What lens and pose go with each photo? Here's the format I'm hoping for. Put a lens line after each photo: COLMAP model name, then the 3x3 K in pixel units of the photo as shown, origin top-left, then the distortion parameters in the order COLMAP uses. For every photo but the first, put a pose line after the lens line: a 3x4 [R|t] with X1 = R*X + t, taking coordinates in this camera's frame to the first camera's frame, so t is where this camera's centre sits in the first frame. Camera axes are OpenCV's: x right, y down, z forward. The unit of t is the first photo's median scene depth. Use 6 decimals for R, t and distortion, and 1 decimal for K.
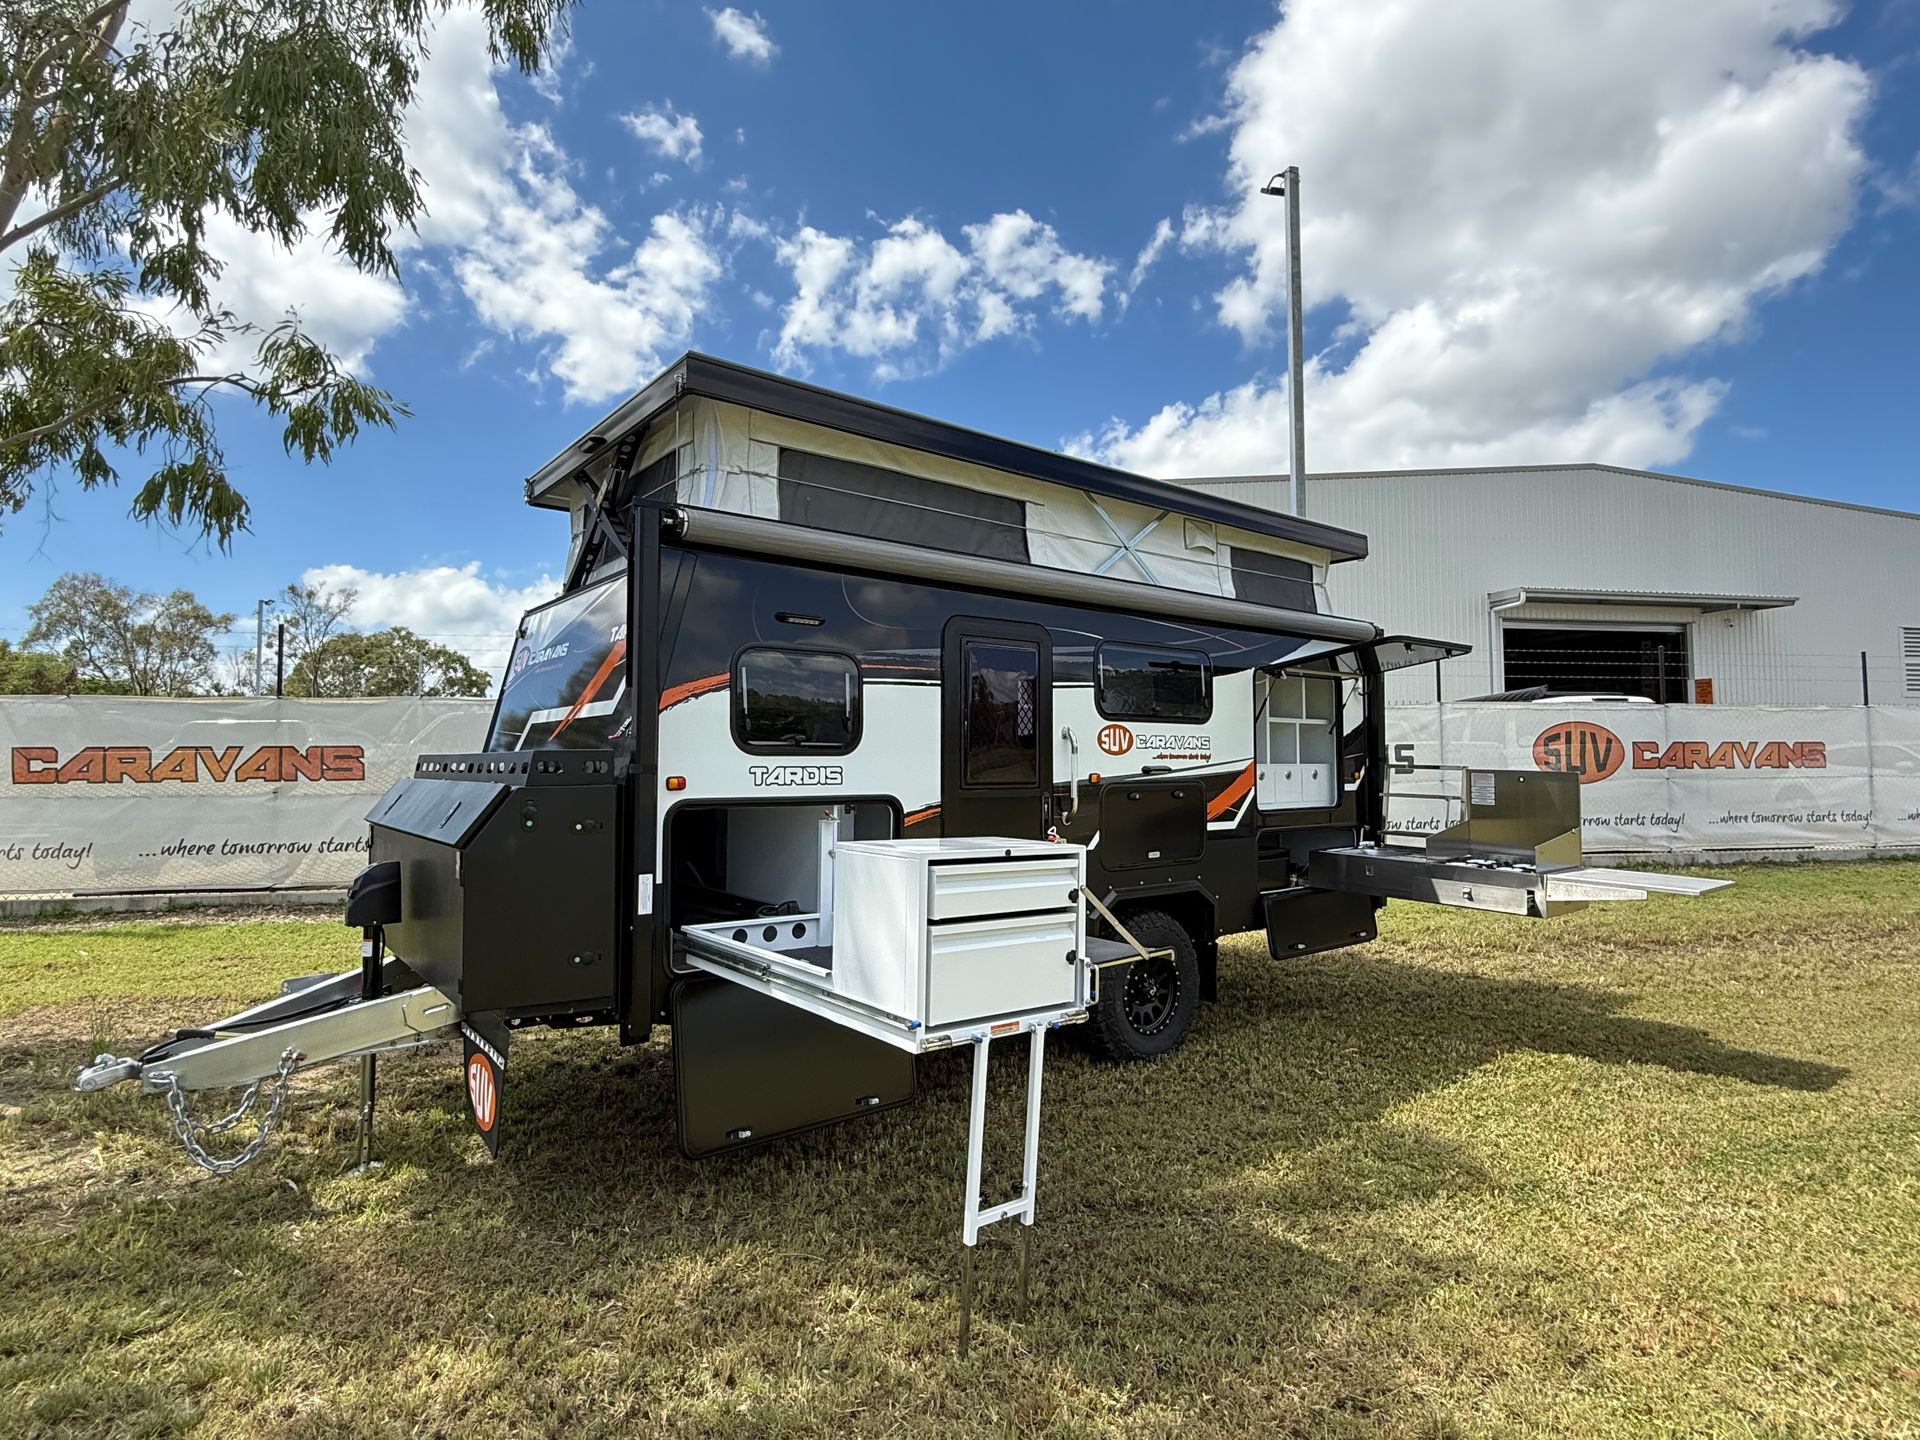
lens RADIAL K [[1008.7, 0, 956.0], [0, 1008.7, 713.7], [0, 0, 1]] dist [-0.003423, 0.001364]
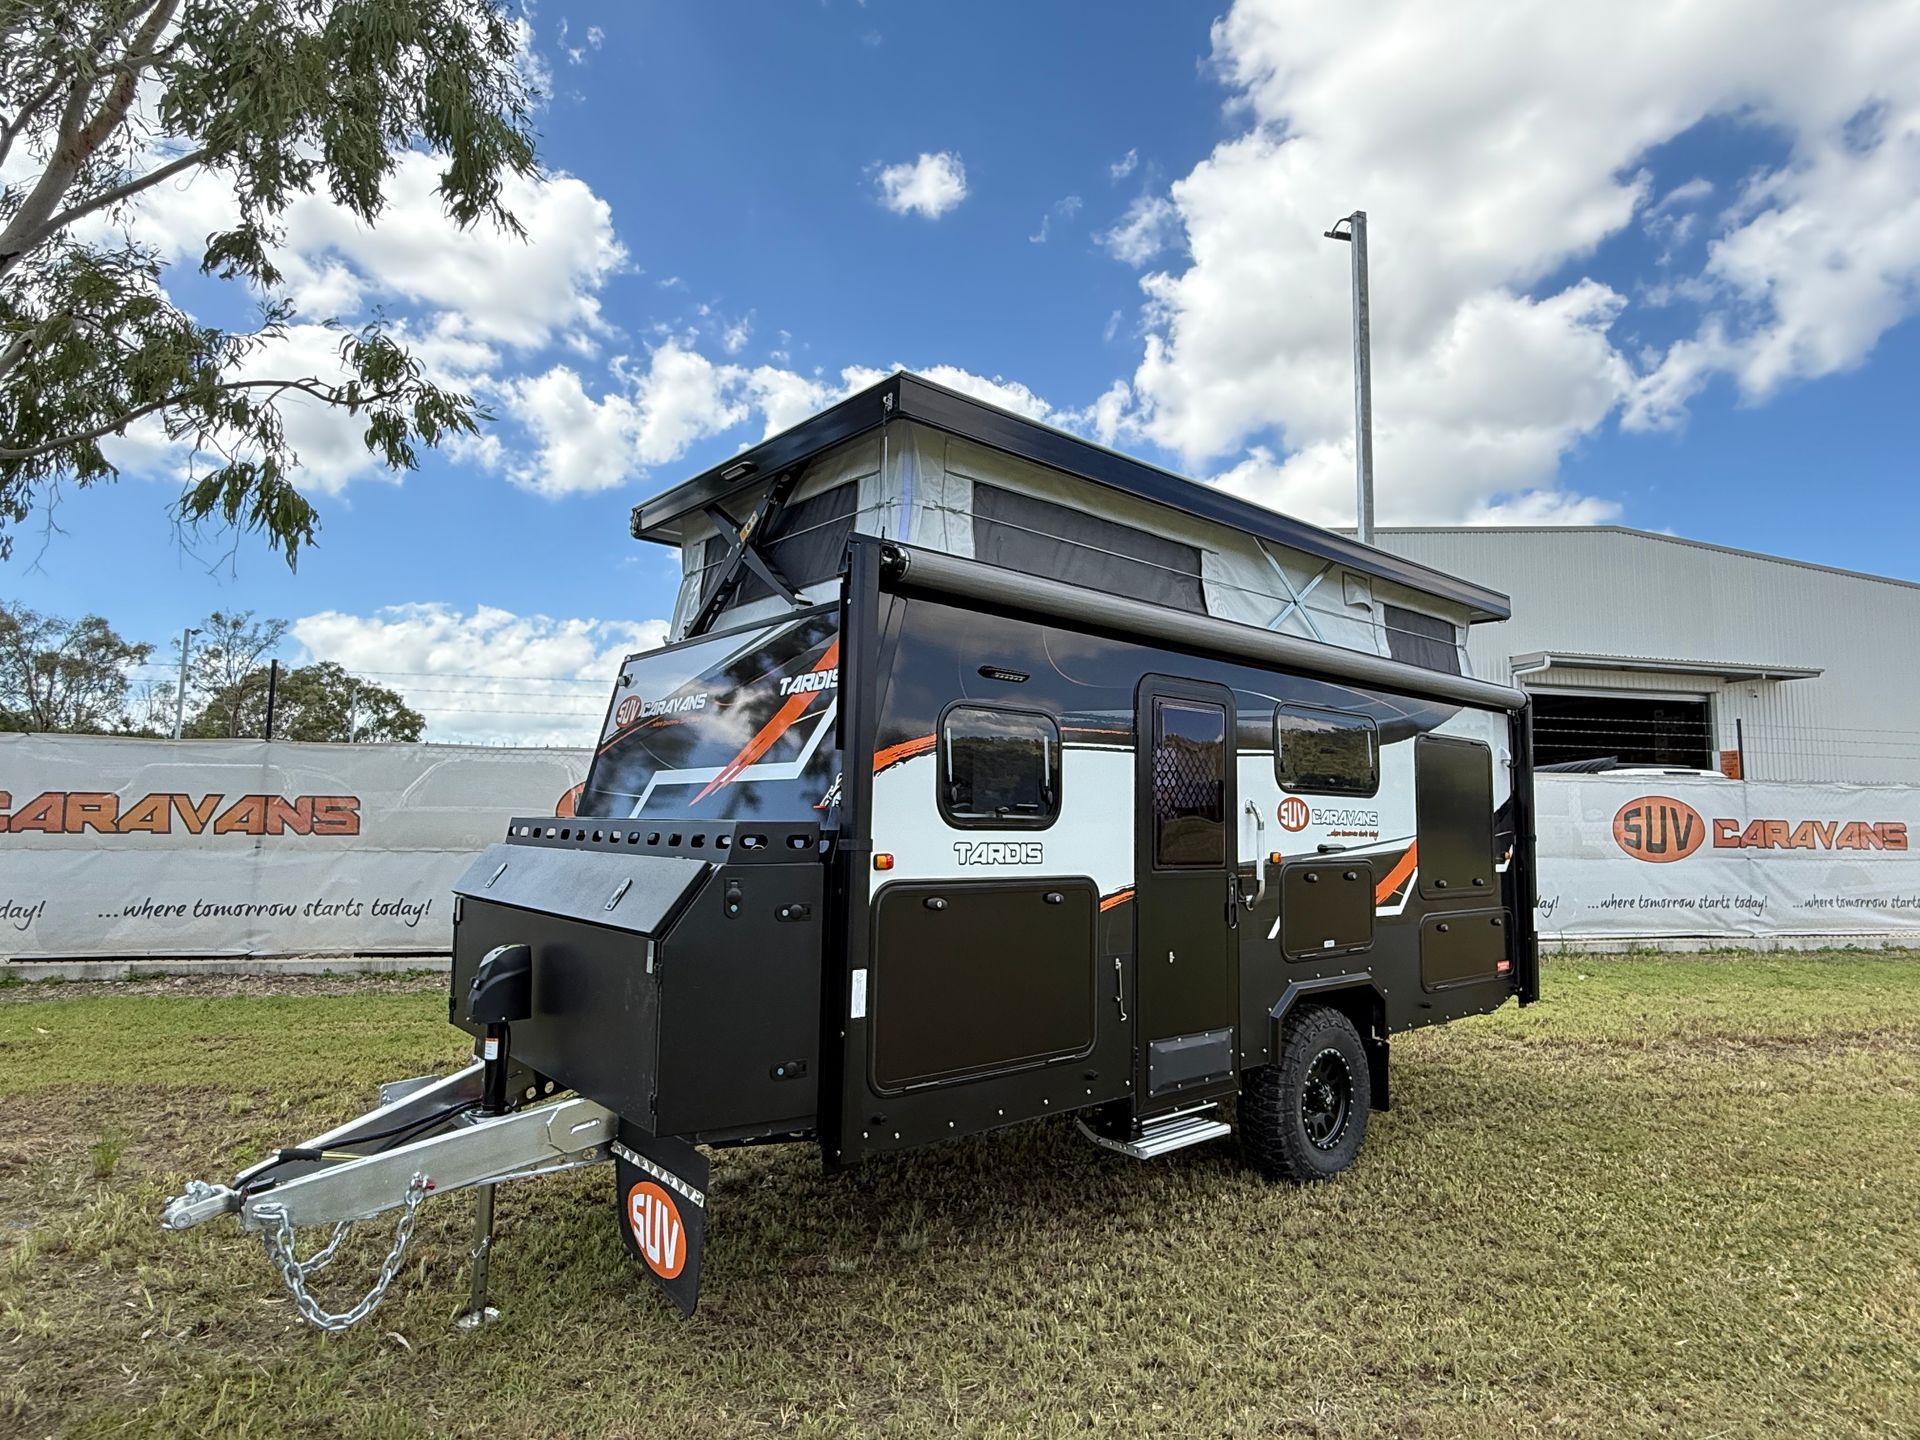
lens RADIAL K [[1064.7, 0, 950.7], [0, 1064.7, 709.4], [0, 0, 1]] dist [-0.000968, -0.000092]
pose [[0.999104, 0.023710, 0.035063, -0.188858], [-0.021744, 0.998226, -0.055428, -0.008746], [-0.036315, 0.054616, 0.997847, 0.061270]]
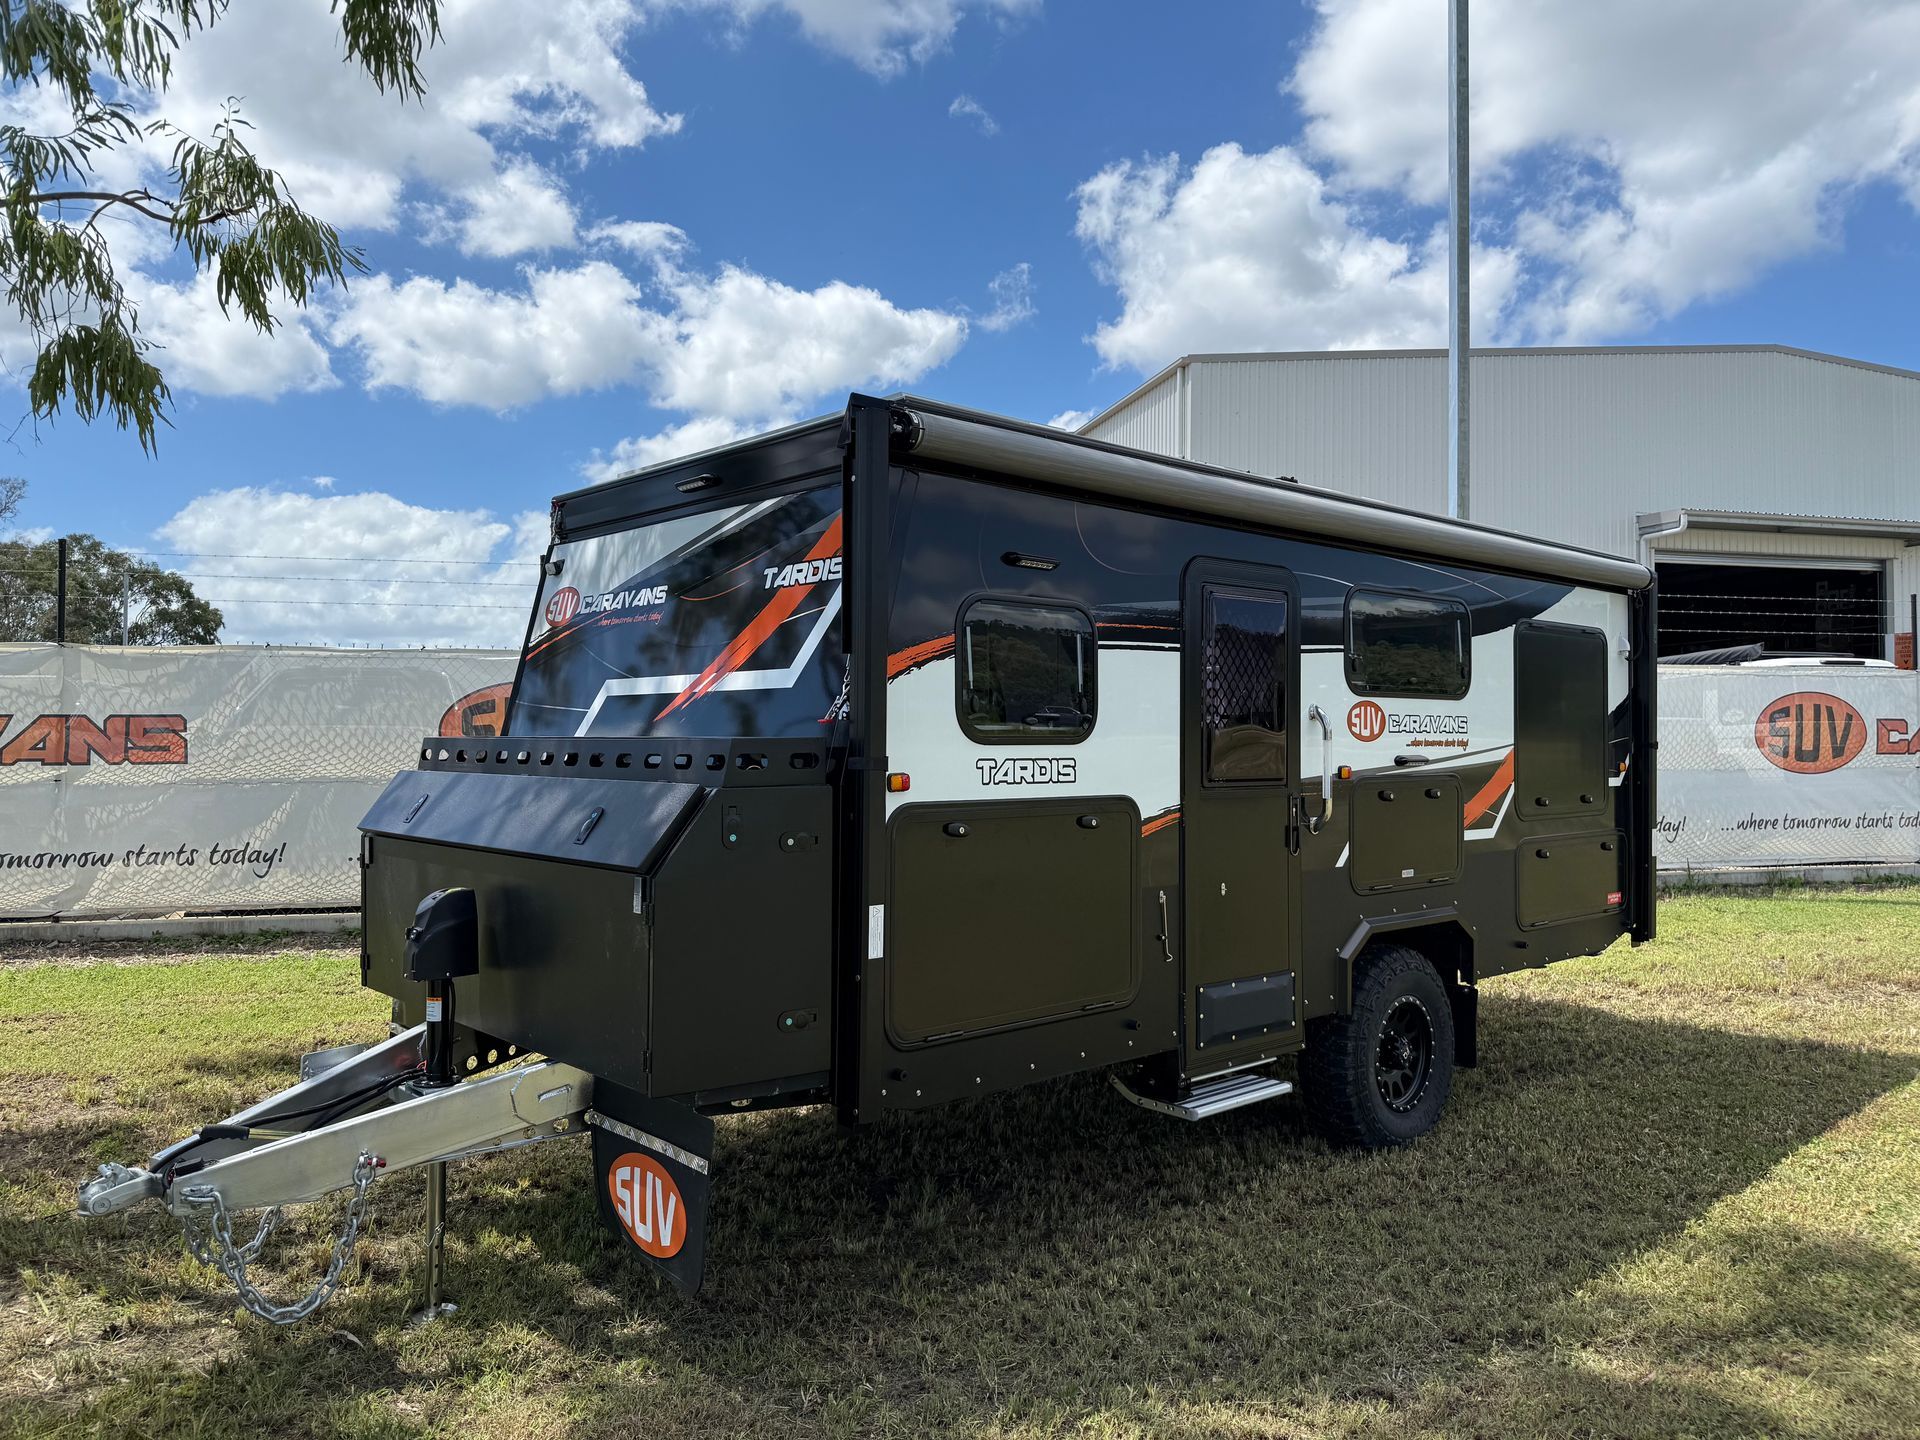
lens RADIAL K [[1385.8, 0, 960.6], [0, 1385.8, 690.4], [0, 0, 1]] dist [0.035050, -0.046837]
pose [[0.997592, 0.007540, 0.068948, -0.223322], [-0.008712, 0.999822, 0.016708, -0.012050], [-0.068809, -0.017269, 0.997480, -0.012621]]
